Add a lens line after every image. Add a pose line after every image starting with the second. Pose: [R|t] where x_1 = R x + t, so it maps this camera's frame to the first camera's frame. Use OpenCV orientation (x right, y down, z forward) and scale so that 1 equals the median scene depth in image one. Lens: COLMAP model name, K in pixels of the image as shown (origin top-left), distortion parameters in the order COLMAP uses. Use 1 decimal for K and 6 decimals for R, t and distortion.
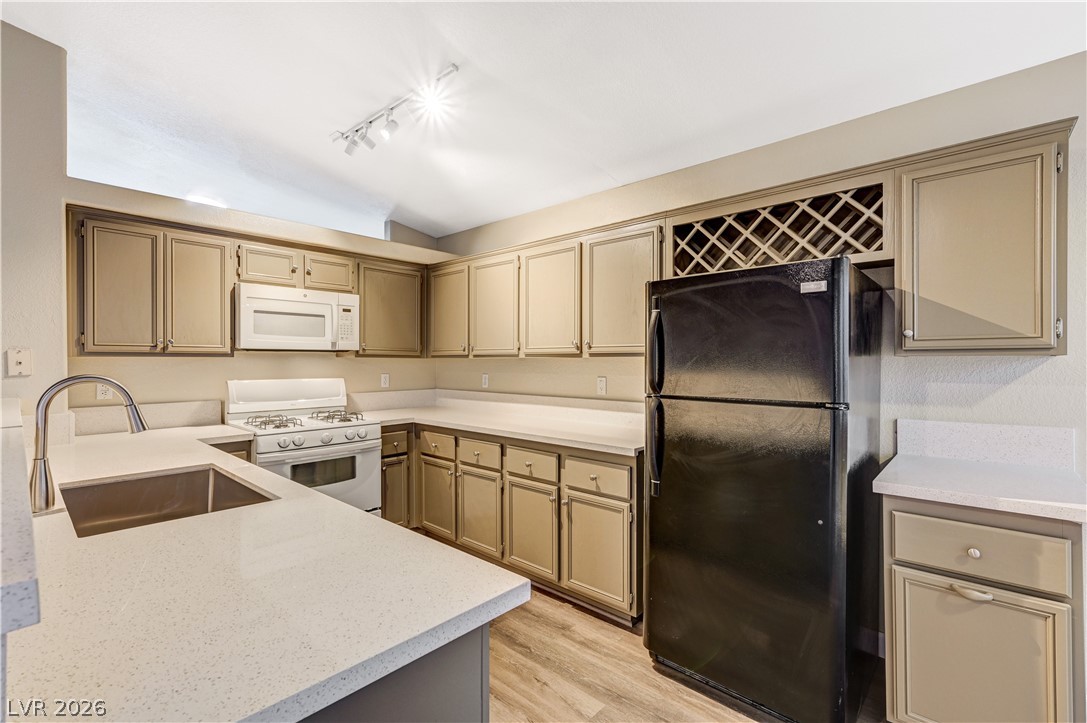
lens RADIAL K [[482.0, 0, 545.2], [0, 482.0, 365.2], [0, 0, 1]] dist [0.001141, 0.000248]
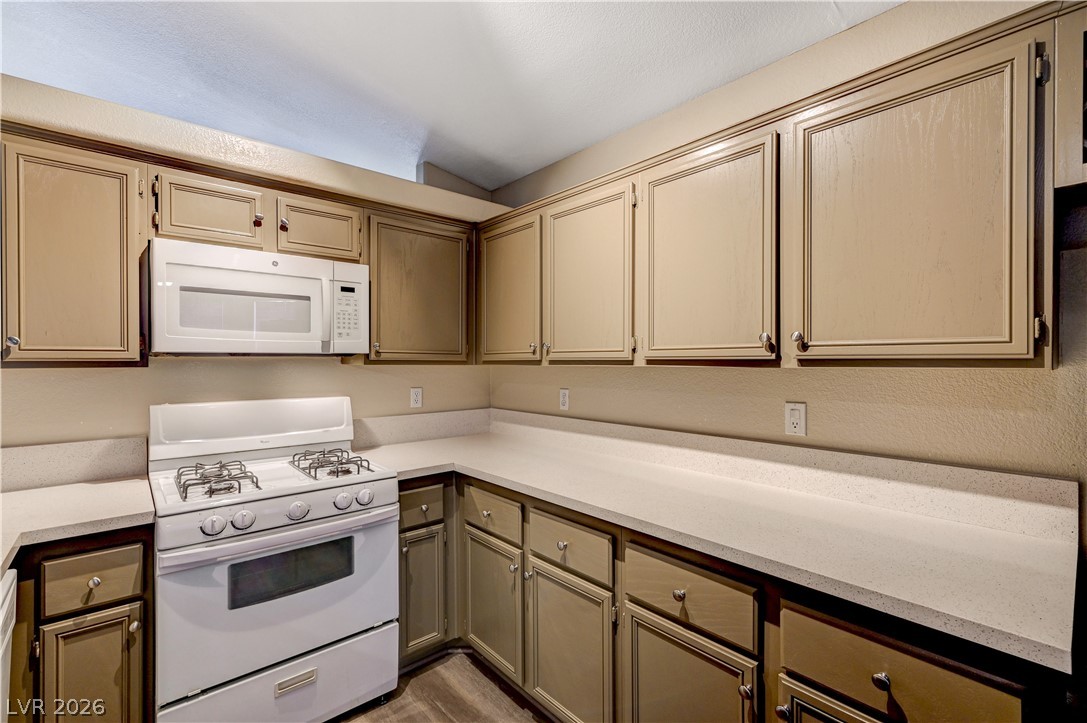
lens RADIAL K [[482.0, 0, 543.3], [0, 482.0, 360.4], [0, 0, 1]] dist [0.001141, 0.000248]
pose [[0.993080, -0.002942, -0.117403, -0.094684], [0.001789, 0.999949, -0.009924, -0.016948], [0.117426, 0.009645, 0.993035, 0.438785]]
